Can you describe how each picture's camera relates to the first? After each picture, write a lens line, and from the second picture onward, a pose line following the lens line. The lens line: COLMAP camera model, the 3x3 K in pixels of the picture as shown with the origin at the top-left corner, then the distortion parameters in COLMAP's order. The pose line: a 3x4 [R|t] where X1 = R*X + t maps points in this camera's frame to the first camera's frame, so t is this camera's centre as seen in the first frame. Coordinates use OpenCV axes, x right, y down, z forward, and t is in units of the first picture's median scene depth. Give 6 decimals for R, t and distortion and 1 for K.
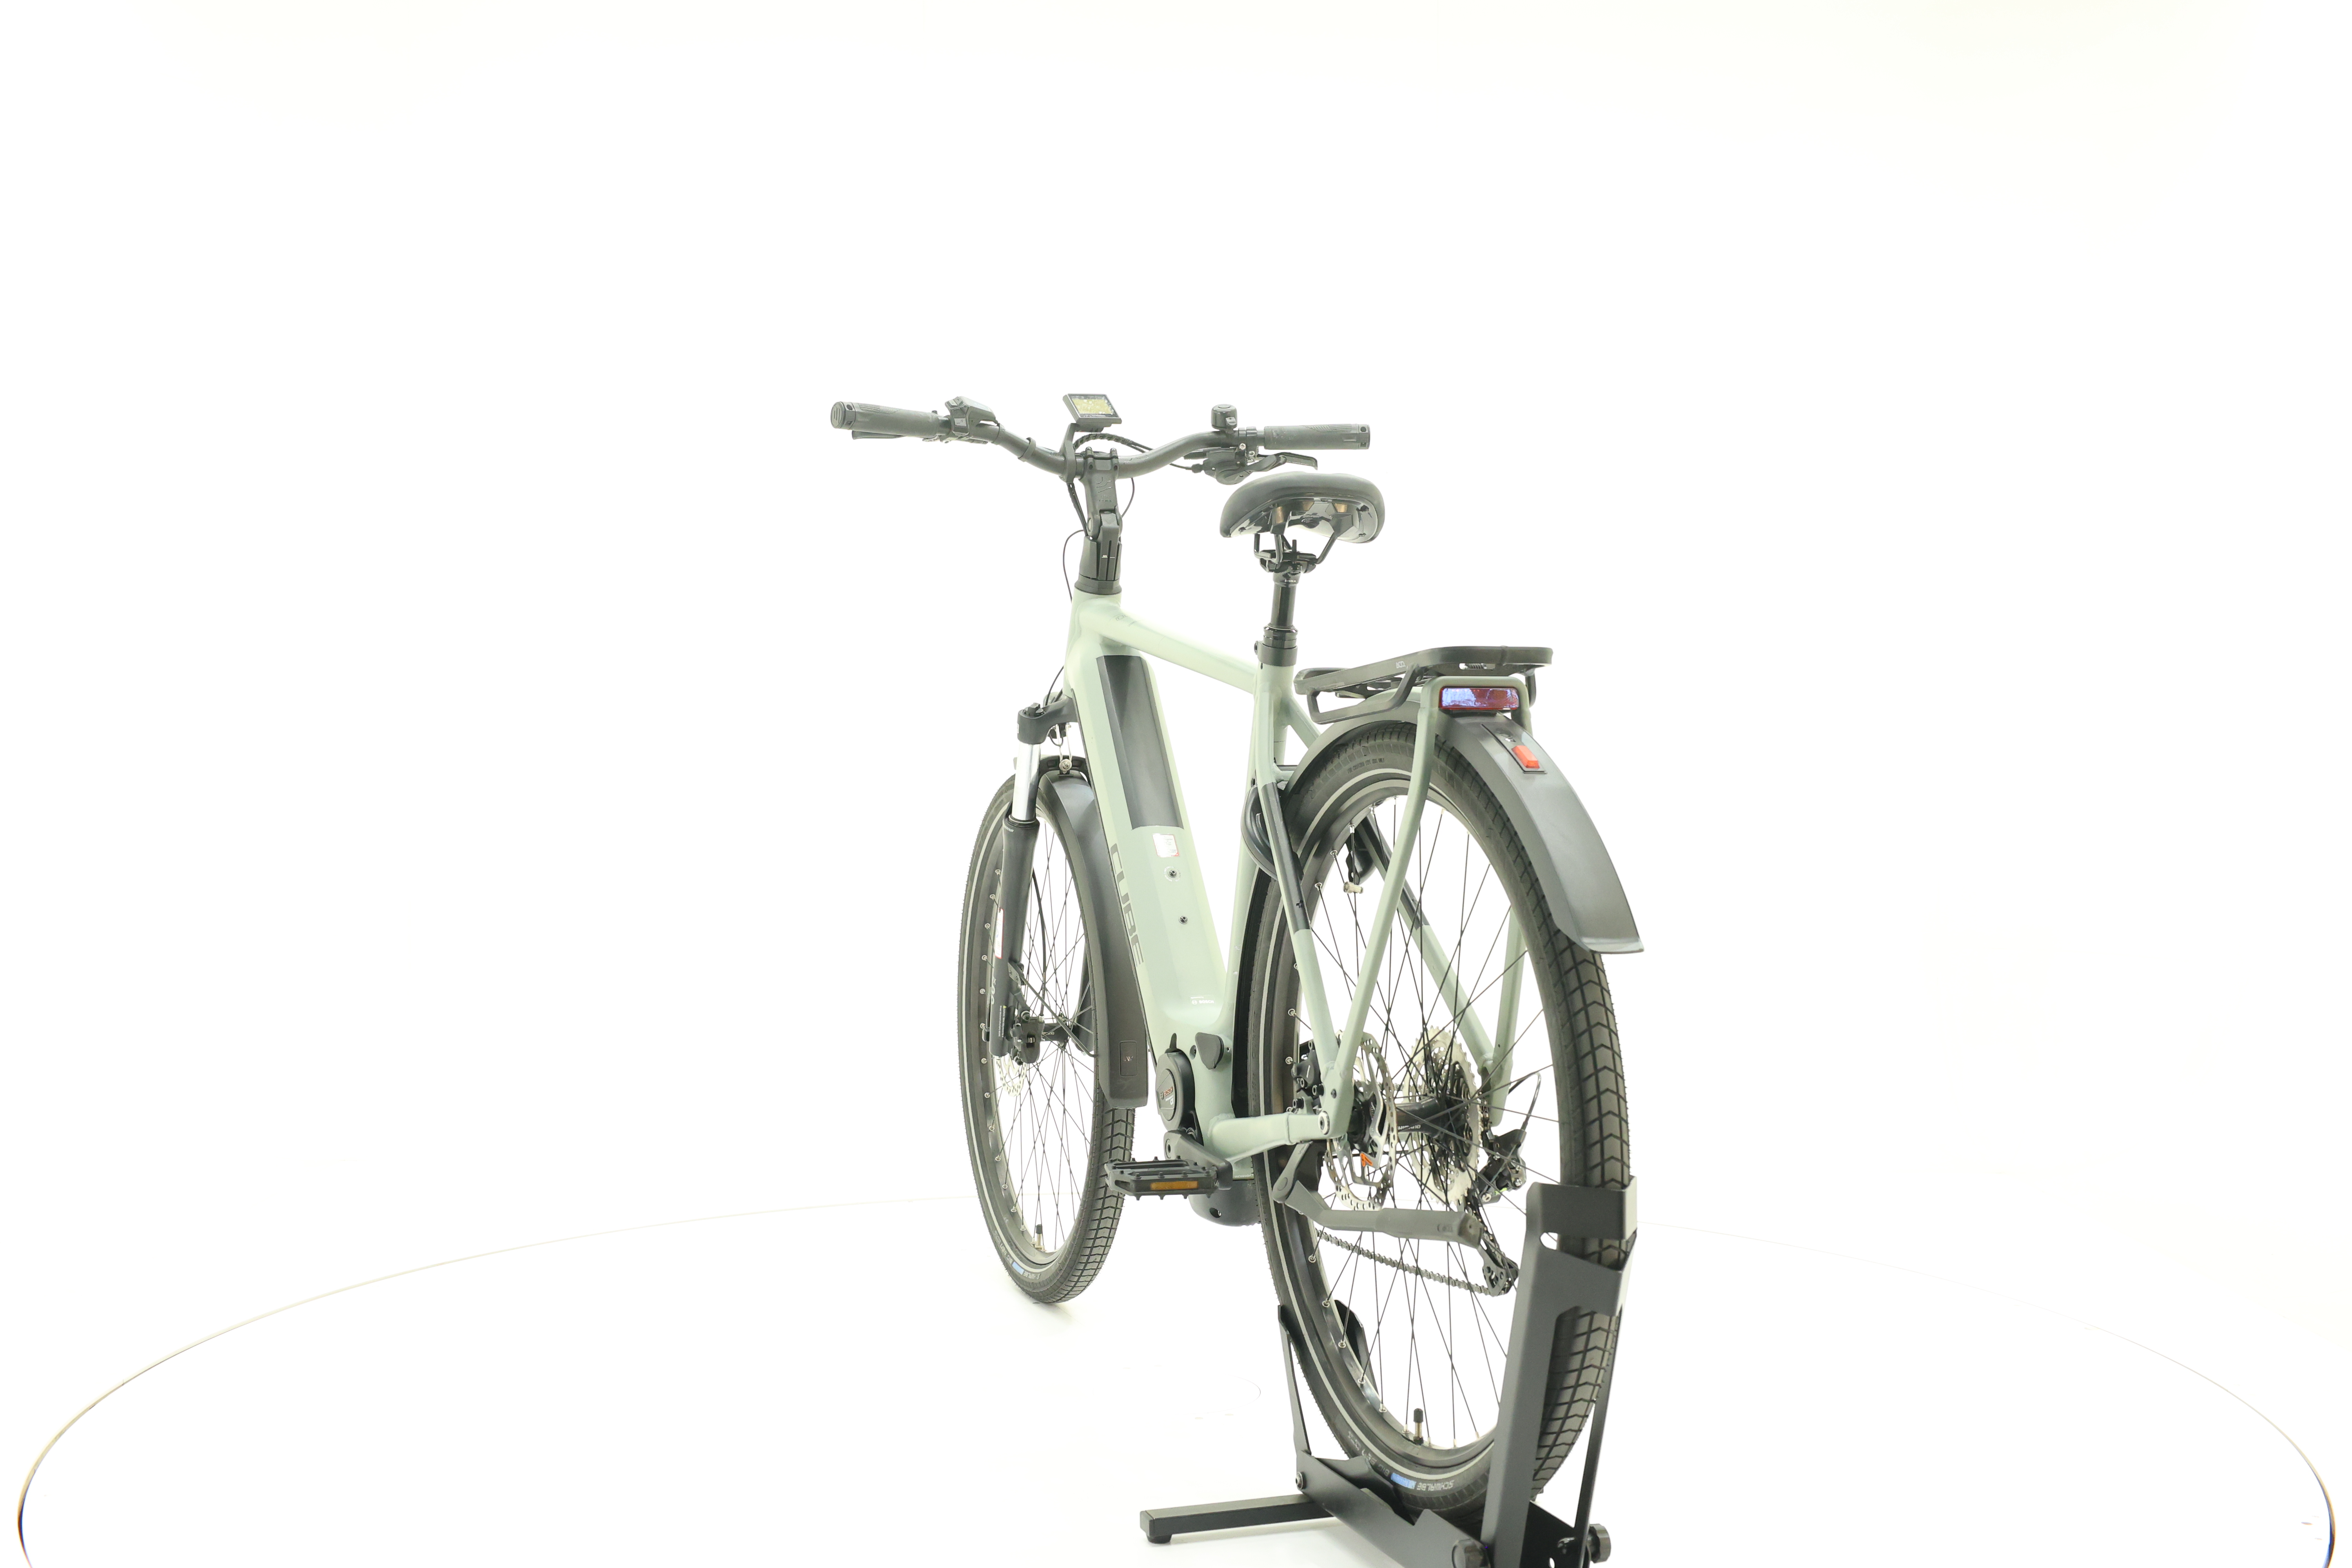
lens RADIAL K [[2497.8, 0, 1173.4], [0, 2497.8, 775.3], [0, 0, 1]] dist [-0.009191, 0.000000]
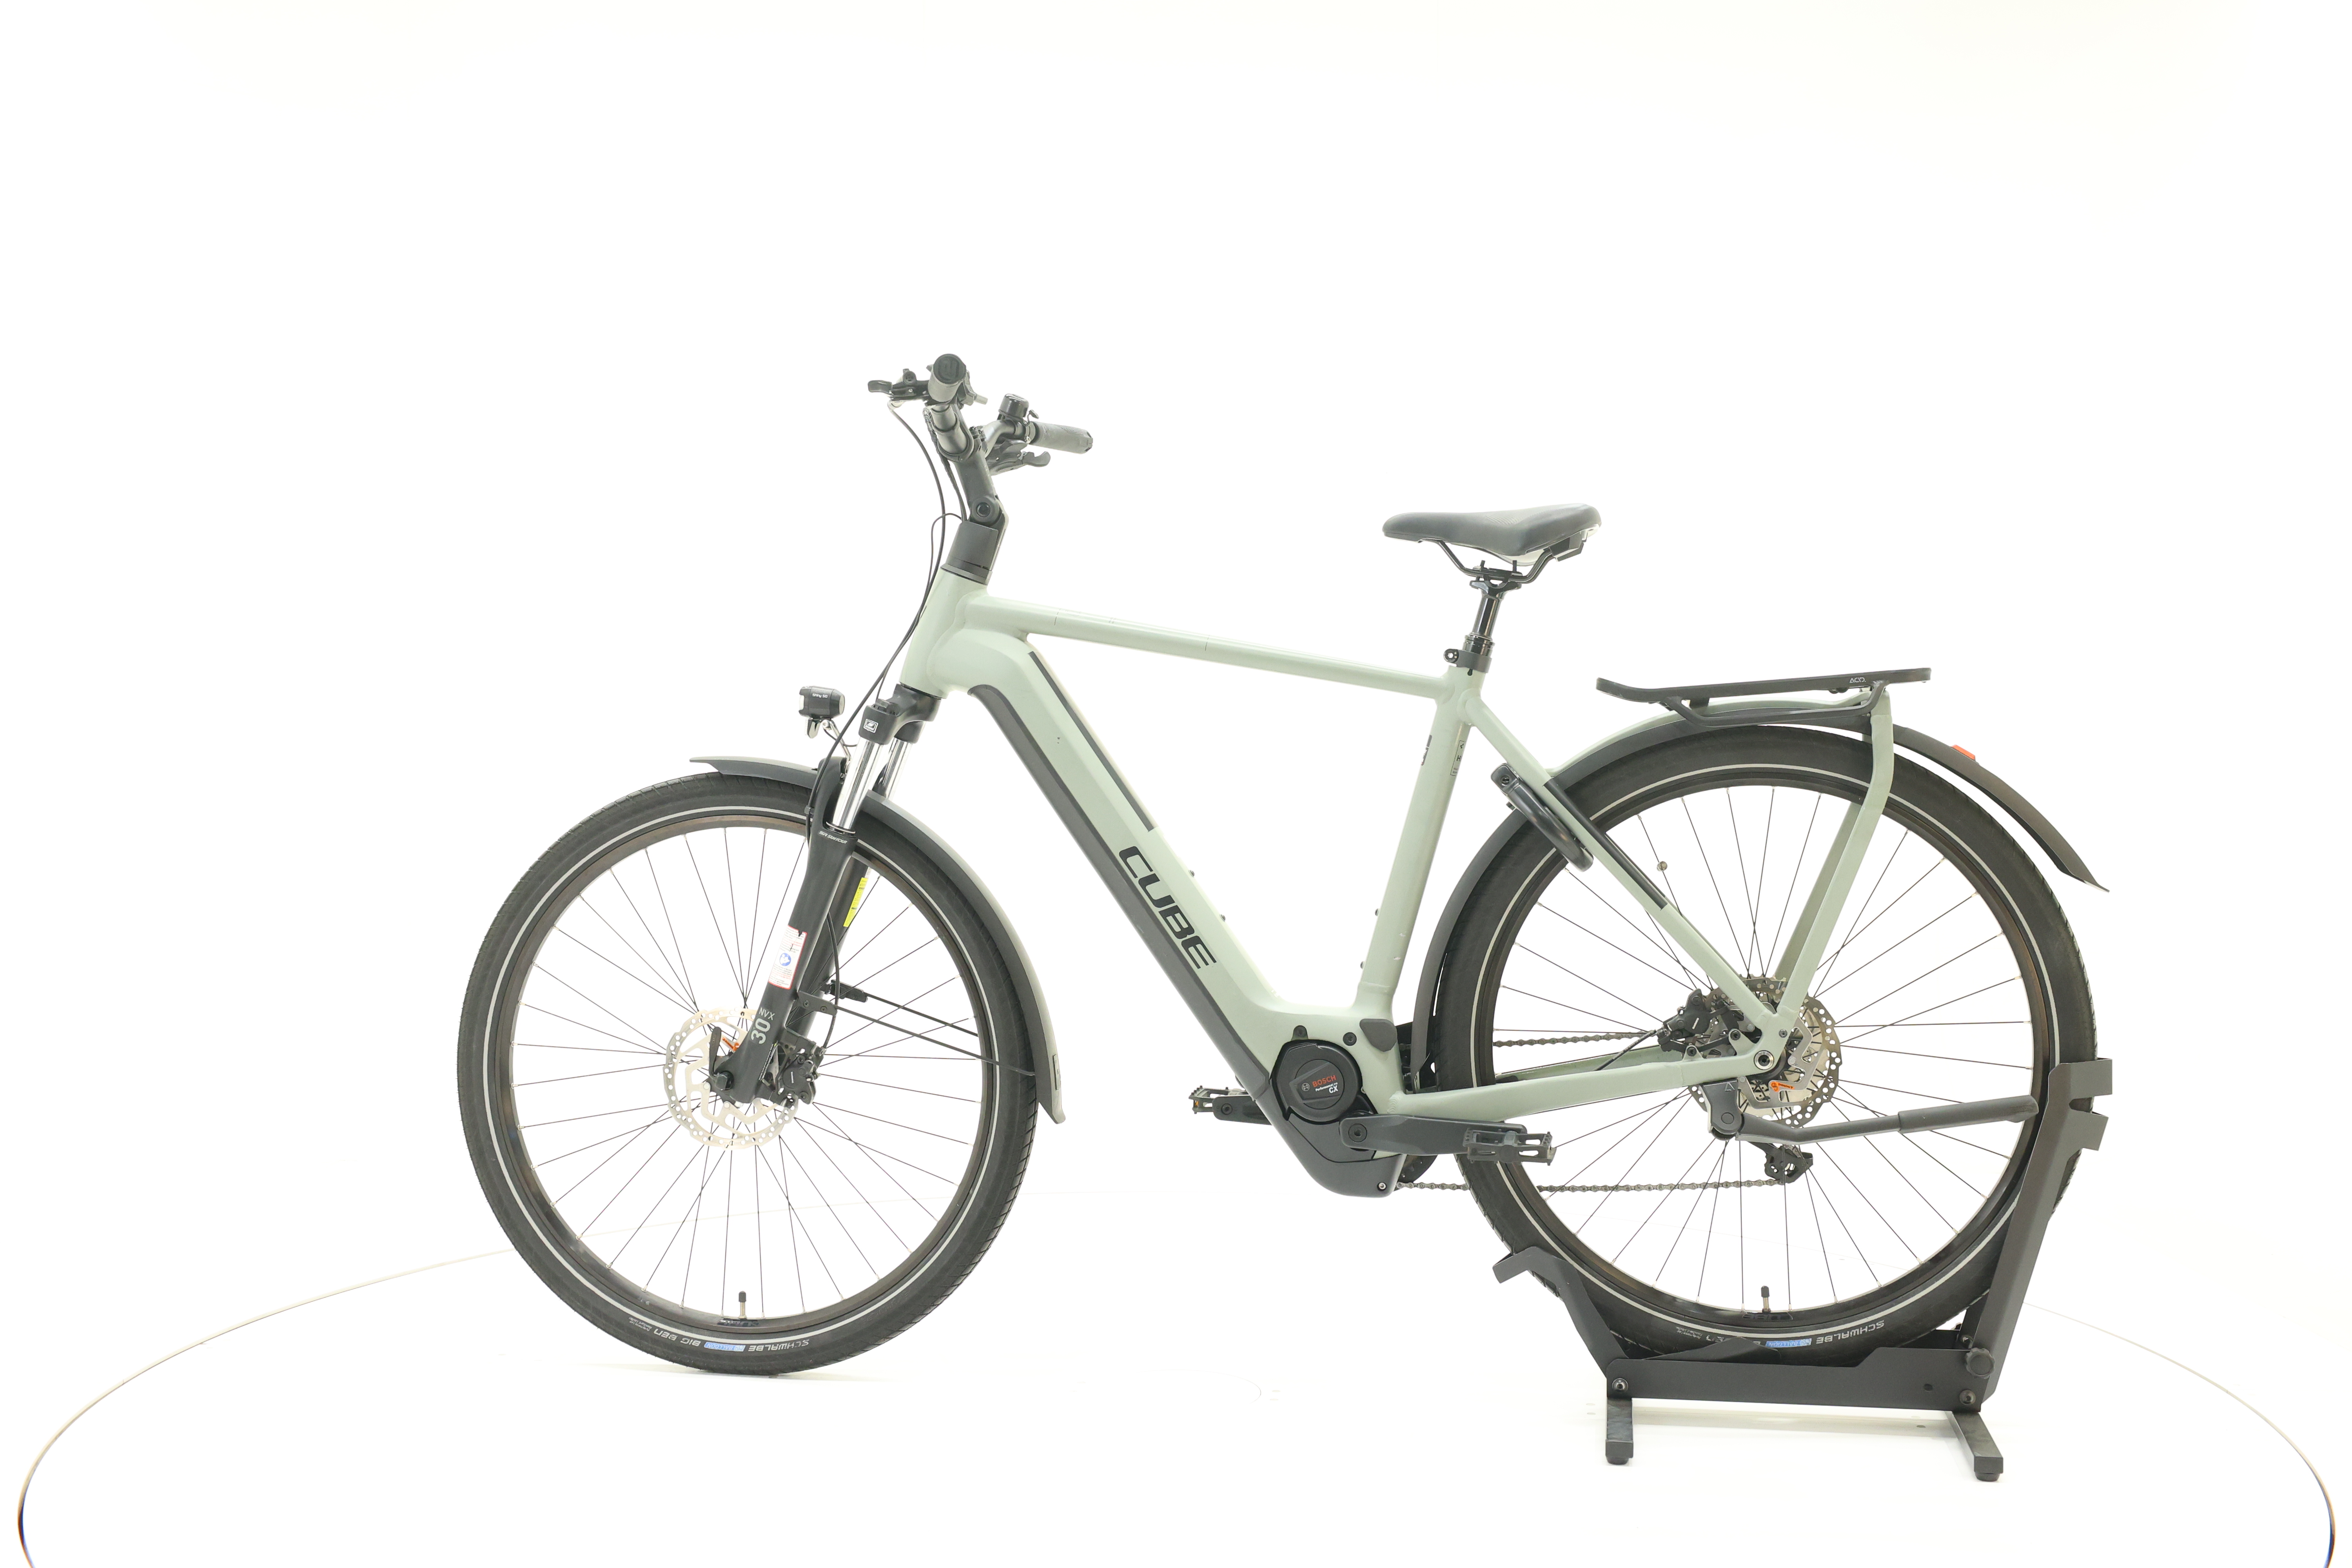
lens RADIAL K [[2497.8, 0, 1188.6], [0, 2497.8, 785.4], [0, 0, 1]] dist [-0.009191, 0.000000]
pose [[0.486267, -0.017652, 0.873632, -0.857680], [0.011535, 0.999838, 0.013782, -0.009570], [-0.873734, 0.003375, 0.486392, 0.504581]]
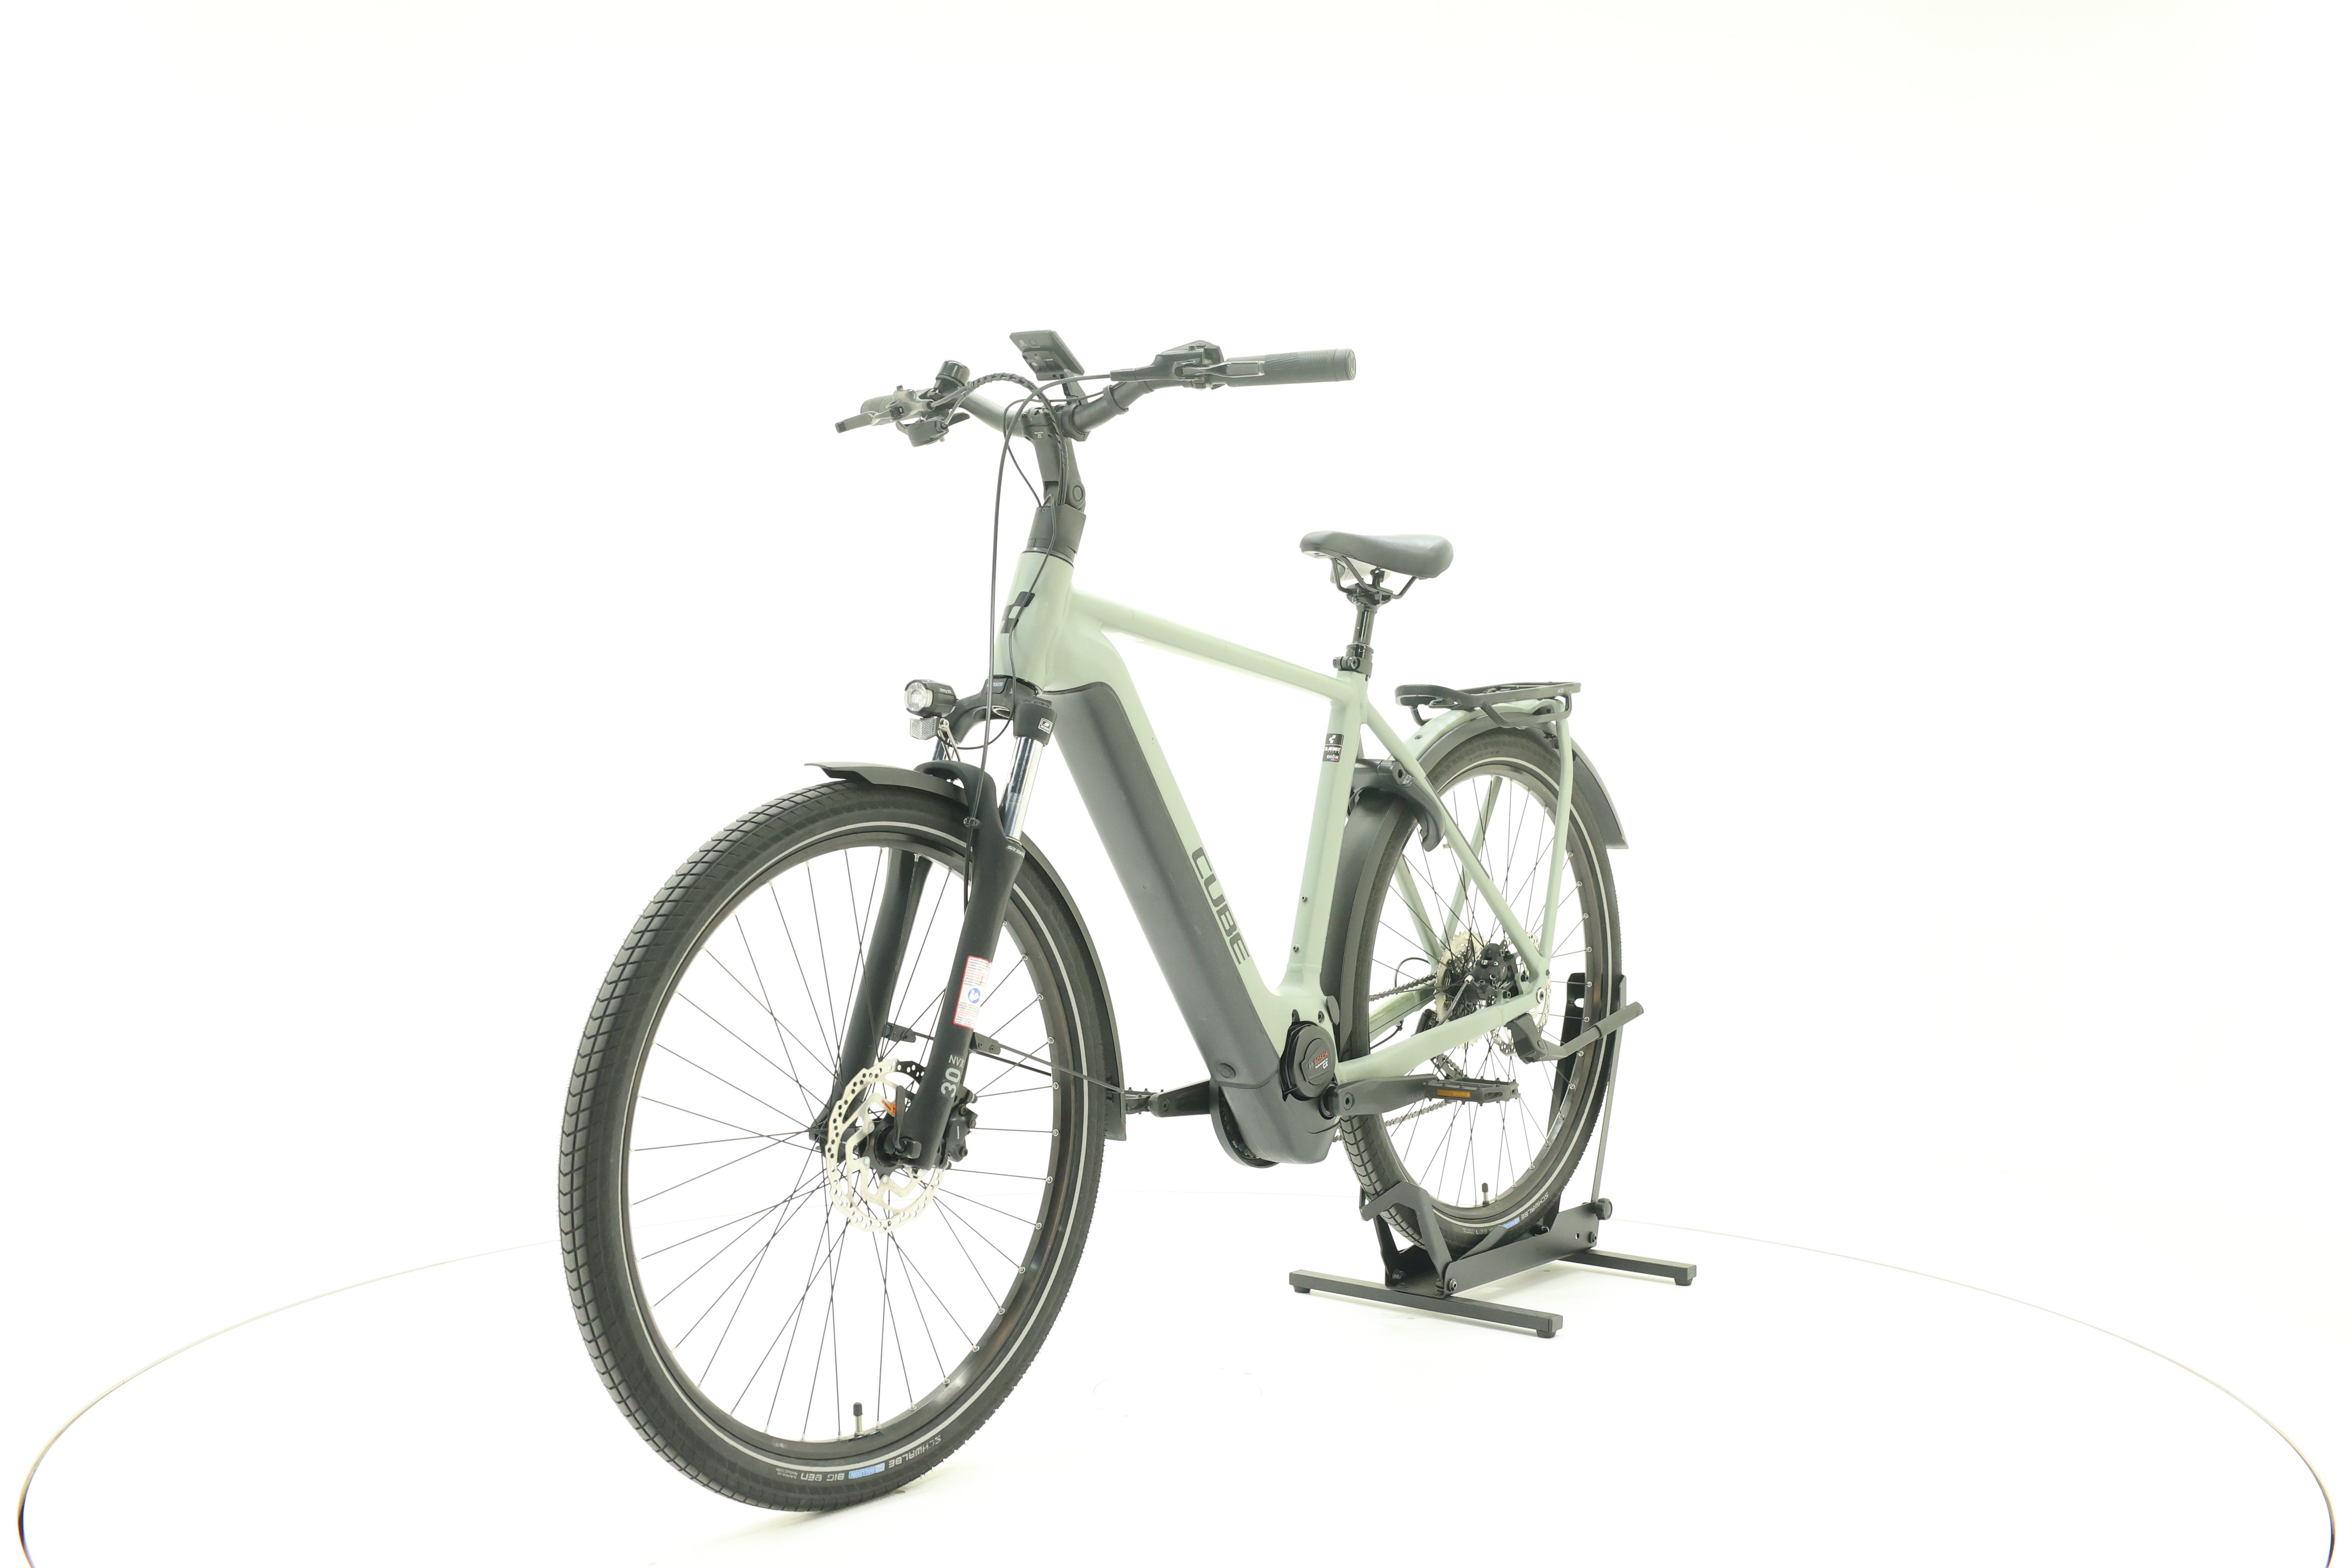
lens RADIAL K [[2497.8, 0, 1174.4], [0, 2497.8, 786.0], [0, 0, 1]] dist [-0.009191, 0.000000]
pose [[-0.525646, -0.024667, 0.850346, -0.834656], [0.007642, 0.999402, 0.033715, -0.028956], [-0.850669, 0.024221, -0.525143, 1.506733]]
